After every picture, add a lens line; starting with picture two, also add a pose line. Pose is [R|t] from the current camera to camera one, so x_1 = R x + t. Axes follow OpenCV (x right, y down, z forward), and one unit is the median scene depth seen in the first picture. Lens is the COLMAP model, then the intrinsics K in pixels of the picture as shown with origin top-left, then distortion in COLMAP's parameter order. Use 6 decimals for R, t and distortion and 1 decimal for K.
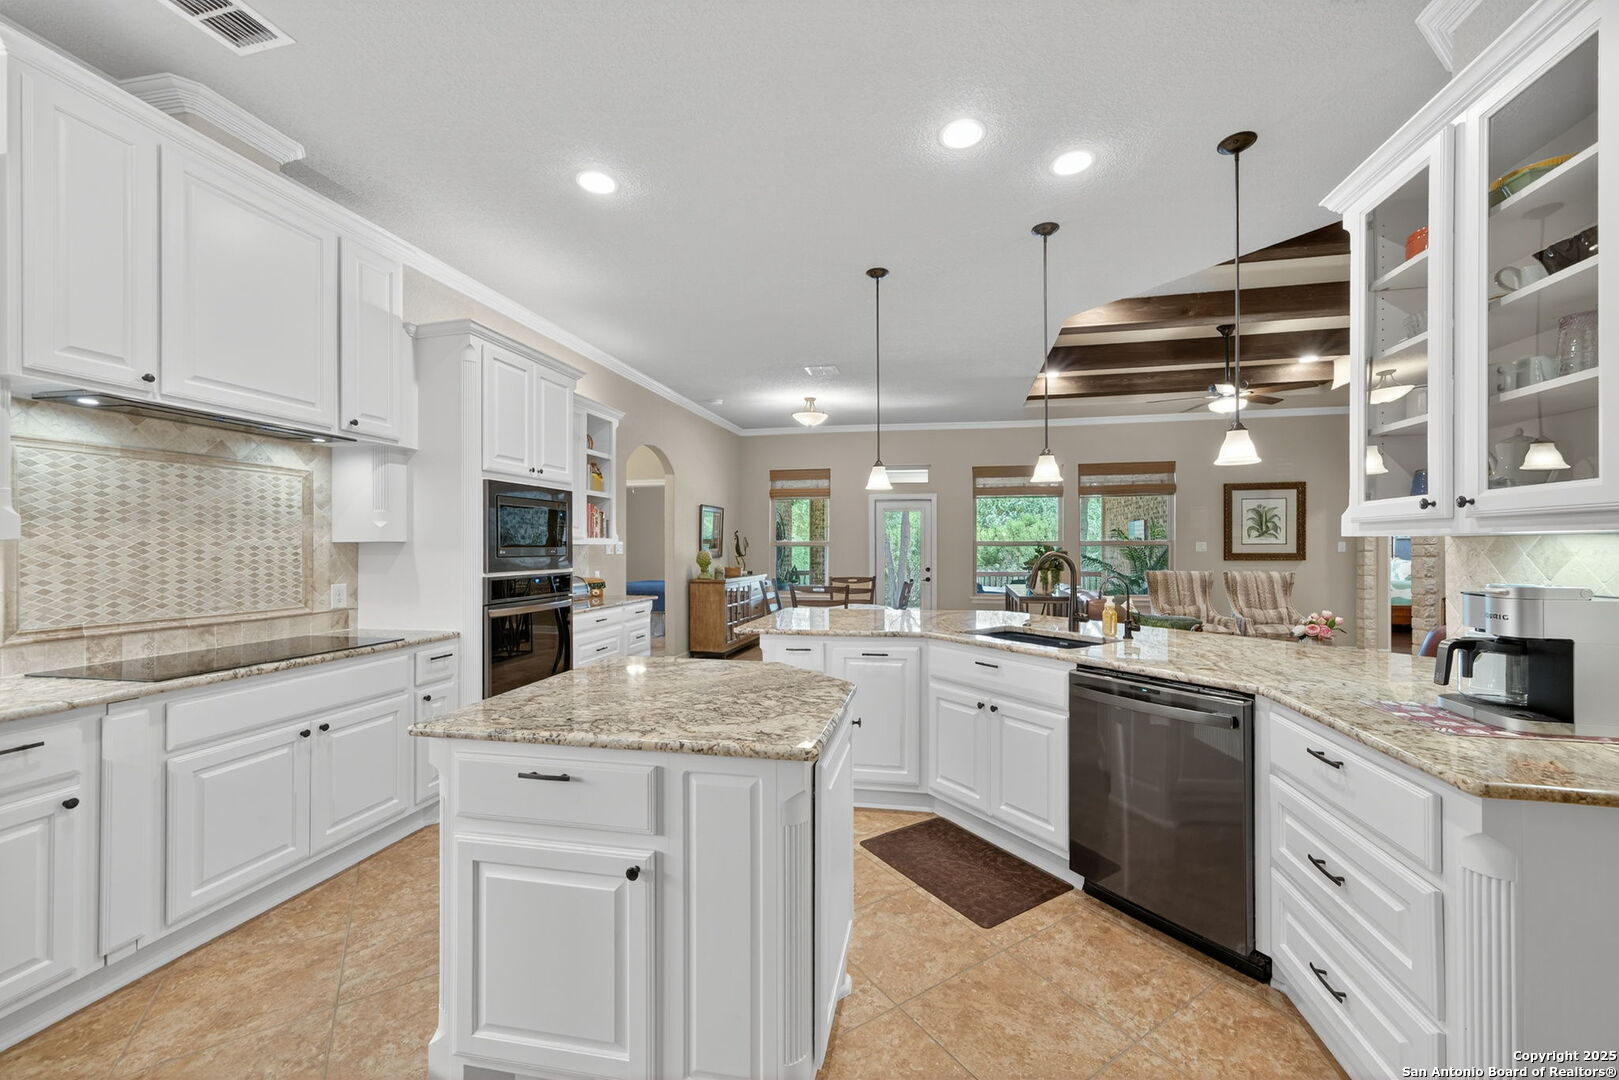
lens RADIAL K [[639.0, 0, 822.7], [0, 639.0, 543.4], [0, 0, 1]] dist [-0.028514, 0.024058]
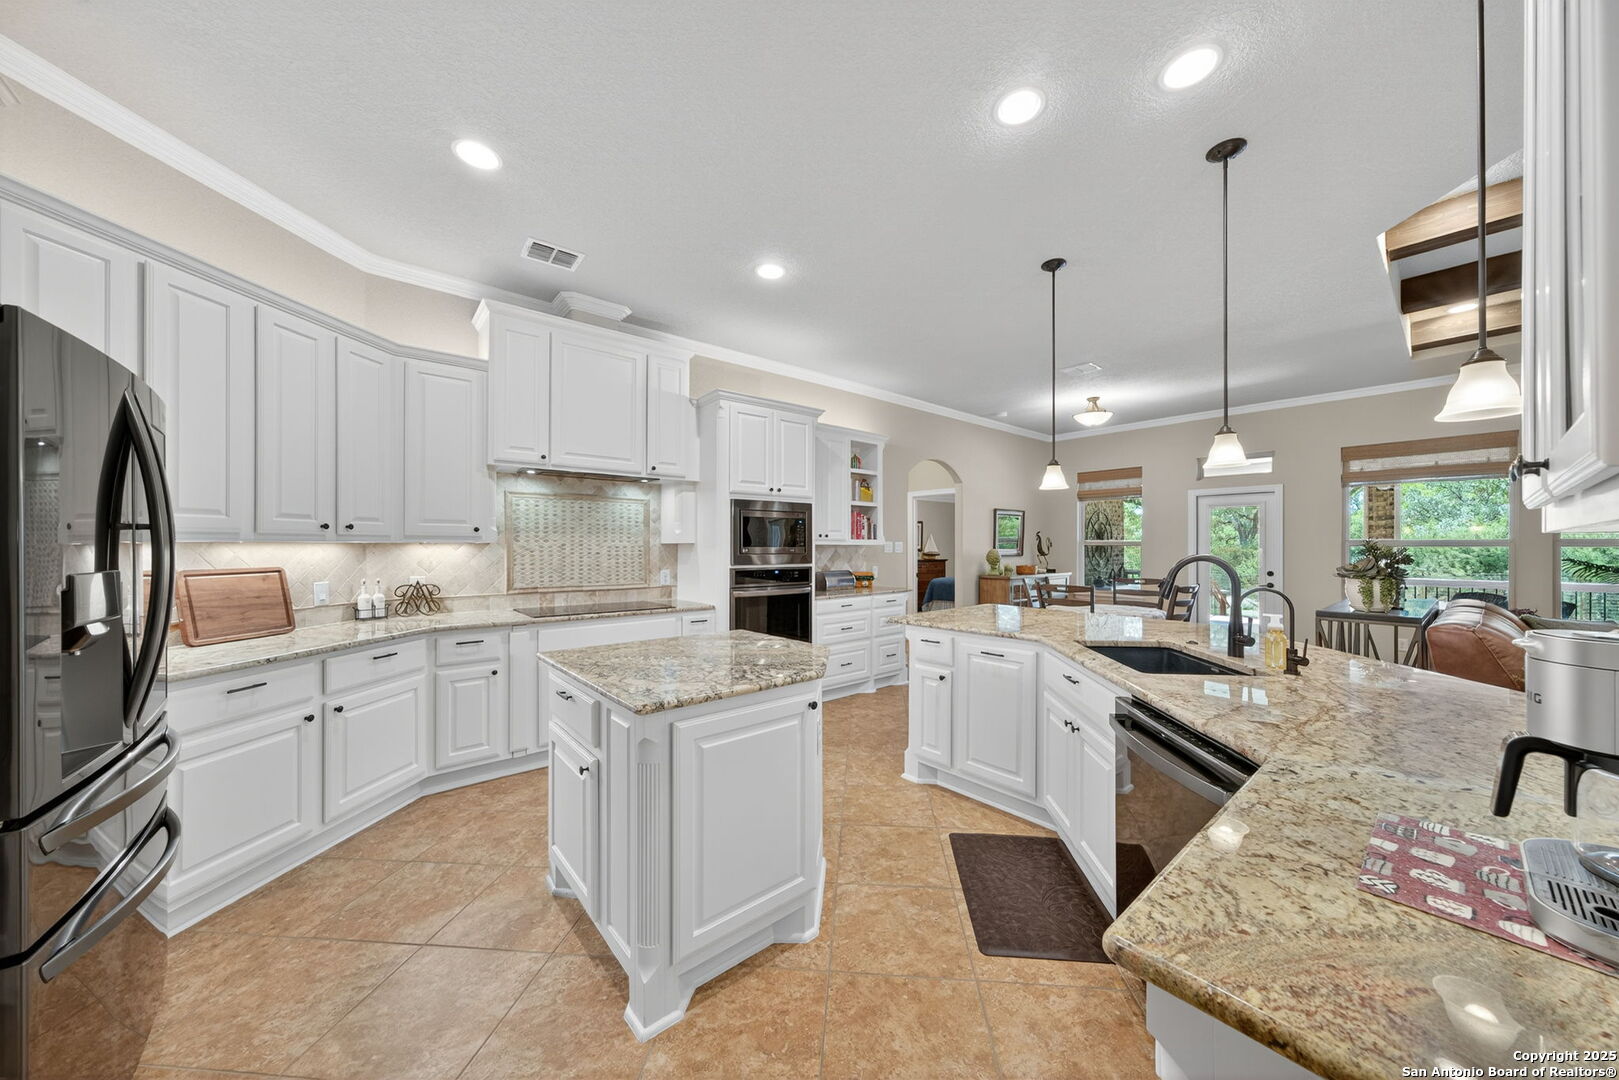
lens RADIAL K [[554.4, 0, 809.5], [0, 554.4, 540.0], [0, 0, 1]] dist [-0.027196, 0.015863]
pose [[0.787363, -0.005721, -0.616463, 0.382738], [0.001980, 0.999975, -0.006752, -0.000763], [0.616486, 0.004096, 0.787355, 0.135824]]
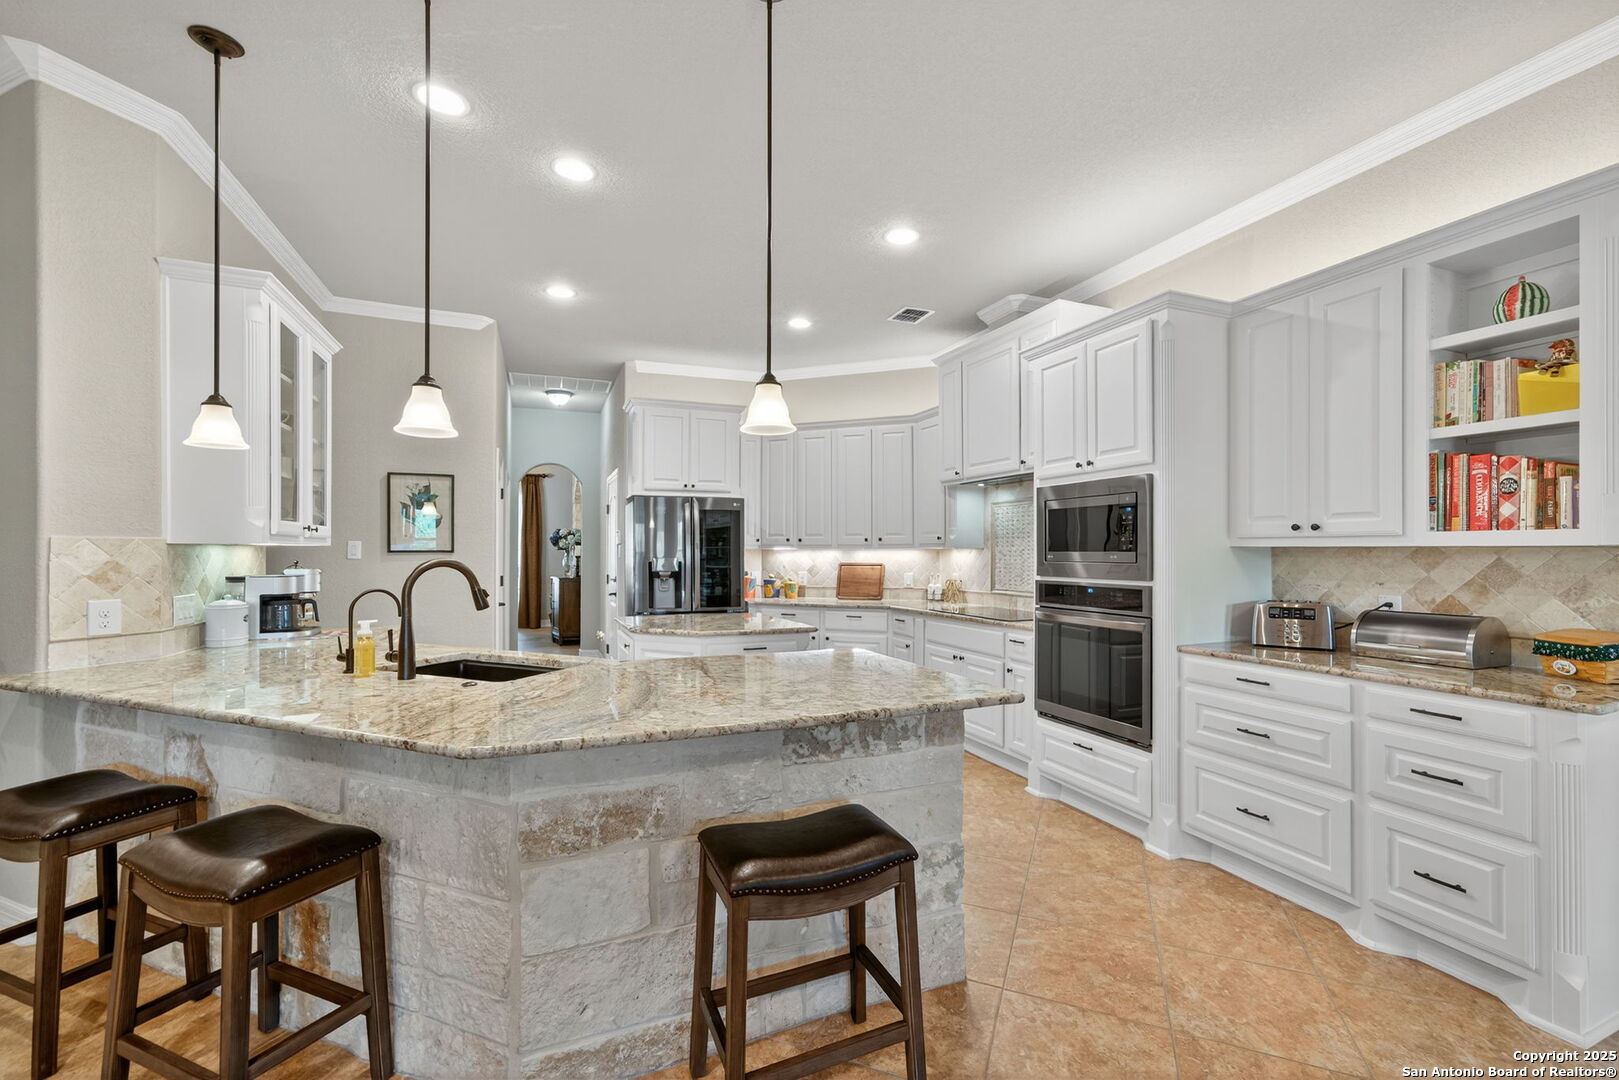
lens RADIAL K [[690.0, 0, 831.4], [0, 690.0, 549.0], [0, 0, 1]] dist [-0.034213, 0.022009]
pose [[-0.822350, -0.003099, -0.568974, 0.435999], [0.002663, 0.999953, -0.009294, 0.011708], [0.568976, -0.009158, -0.822303, 1.852098]]
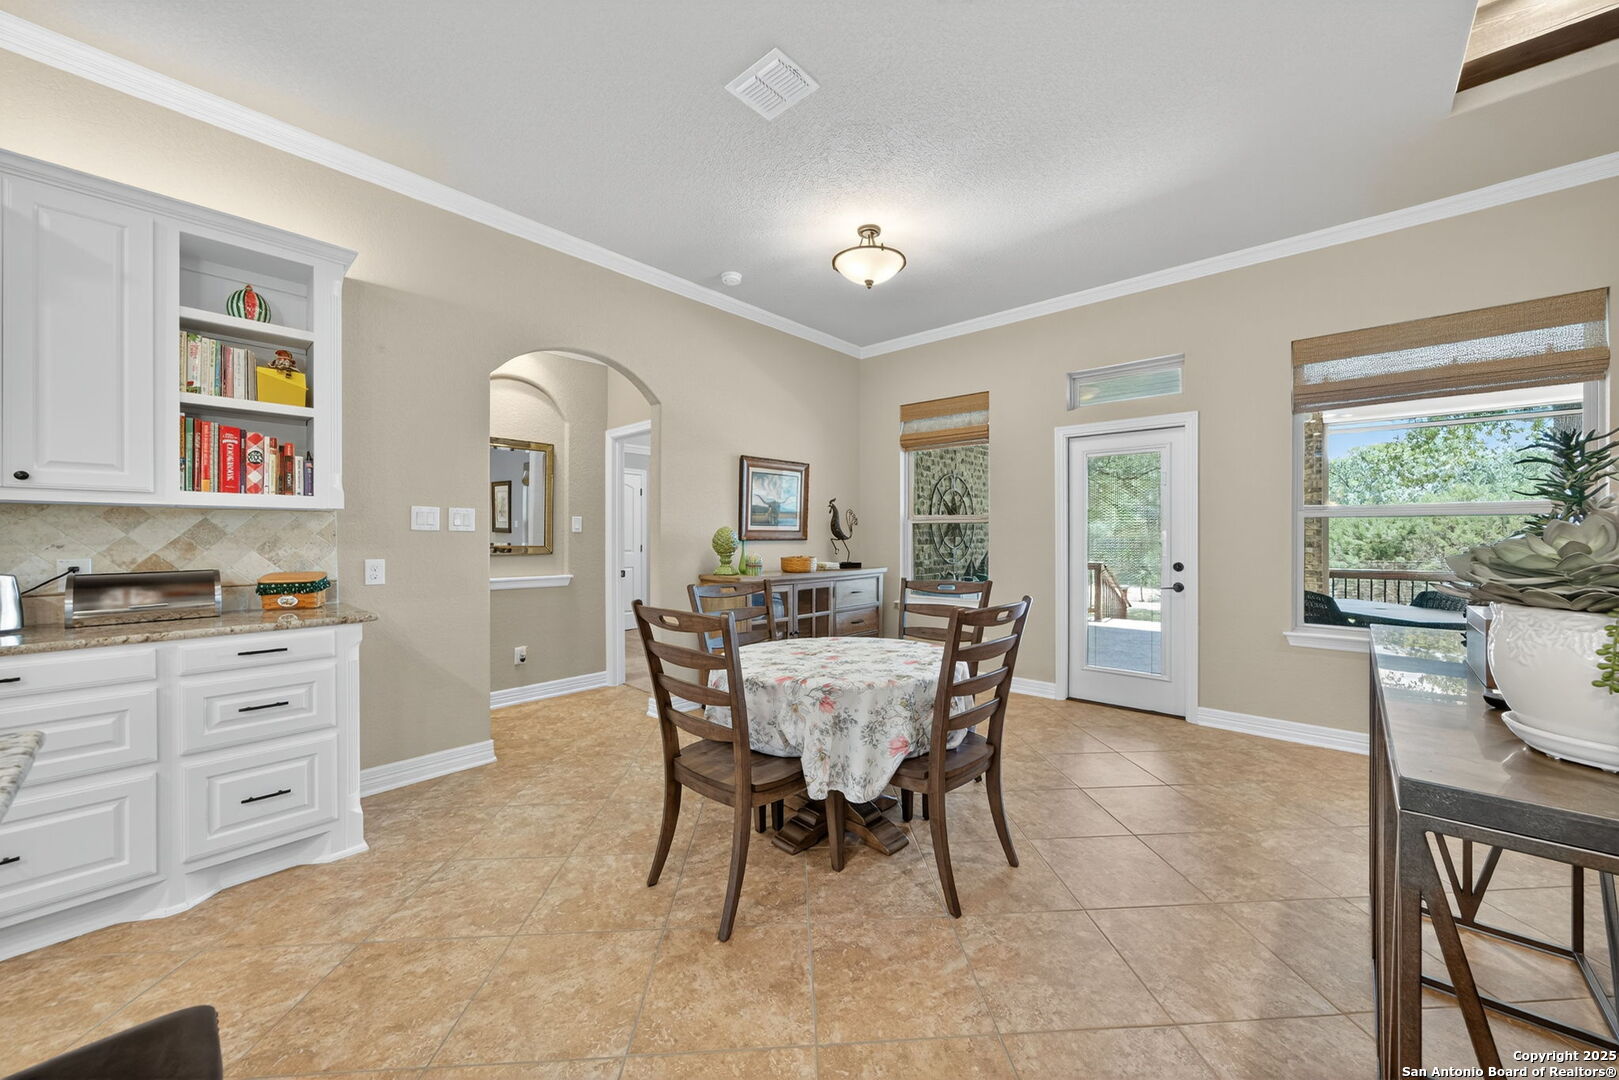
lens RADIAL K [[593.8, 0, 809.5], [0, 593.8, 540.0], [0, 0, 1]] dist [-0.014411, 0.000224]
pose [[0.867617, 0.000651, -0.497233, 0.419706], [0.004707, 0.999944, 0.009523, 0.042473], [0.497211, -0.010603, 0.867565, 1.355874]]
